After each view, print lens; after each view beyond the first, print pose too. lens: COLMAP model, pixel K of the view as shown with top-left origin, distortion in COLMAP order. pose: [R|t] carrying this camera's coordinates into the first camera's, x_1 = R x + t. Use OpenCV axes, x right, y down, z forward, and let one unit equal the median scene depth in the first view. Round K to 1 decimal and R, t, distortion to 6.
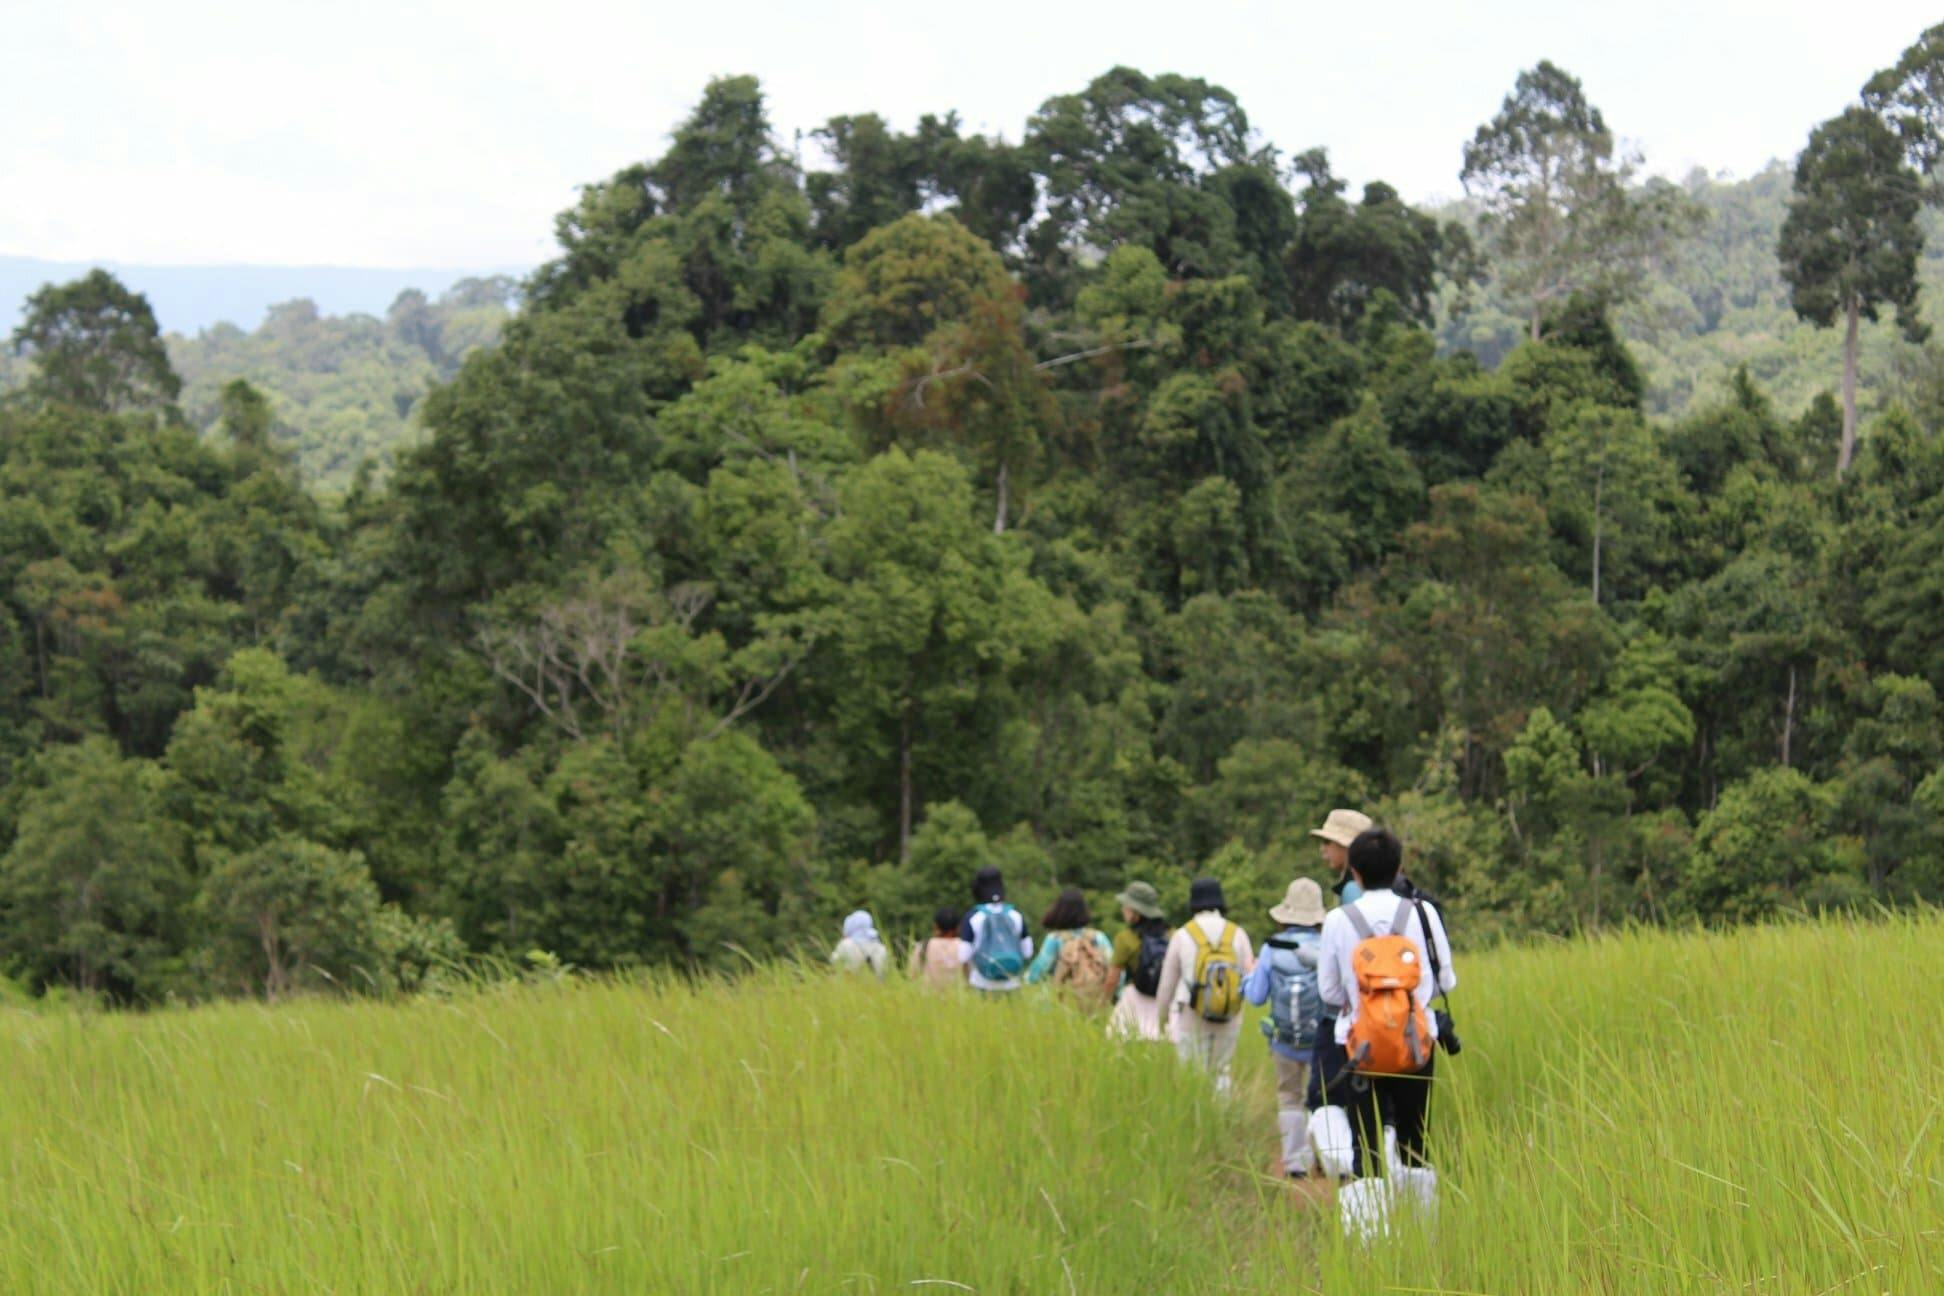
lens RADIAL K [[3120.9, 0, 972.2], [0, 3120.9, 647.8], [0, 0, 1]] dist [0.068125, 0.000000]
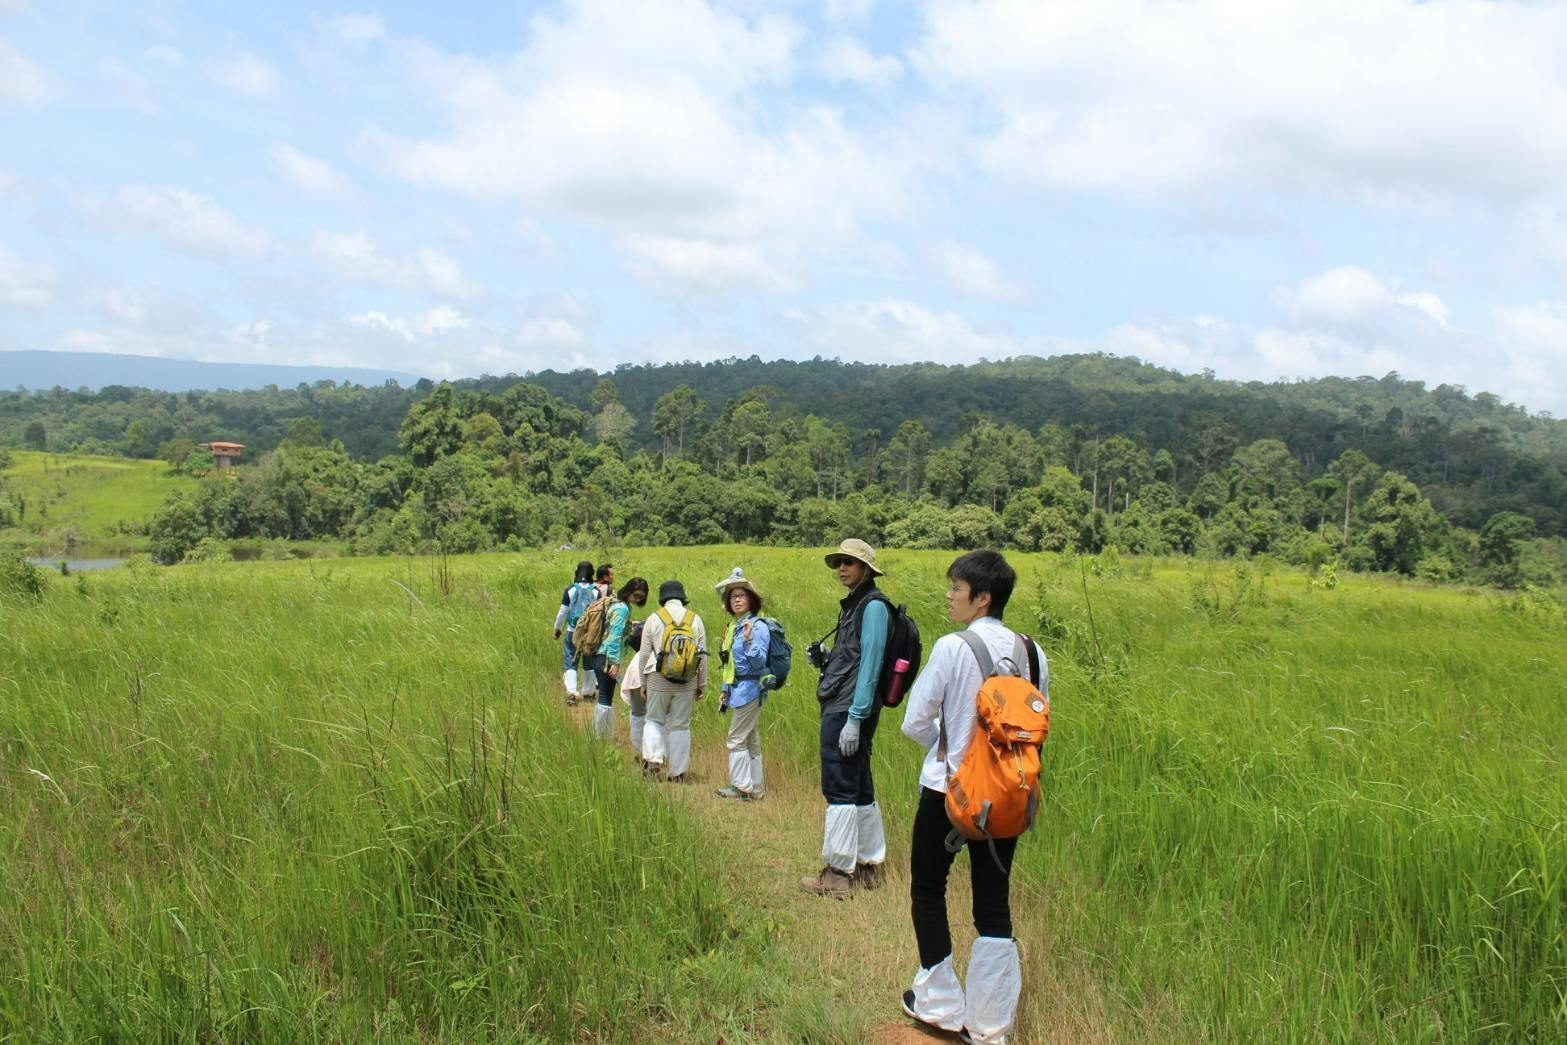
lens RADIAL K [[2515.6, 0, 783.5], [0, 2515.6, 523.3], [0, 0, 1]] dist [0.068125, 0.000000]
pose [[0.970643, 0.015086, 0.240050, -0.560304], [-0.030753, 0.997624, 0.061654, -0.246030], [-0.238550, -0.067226, 0.968801, -3.308669]]
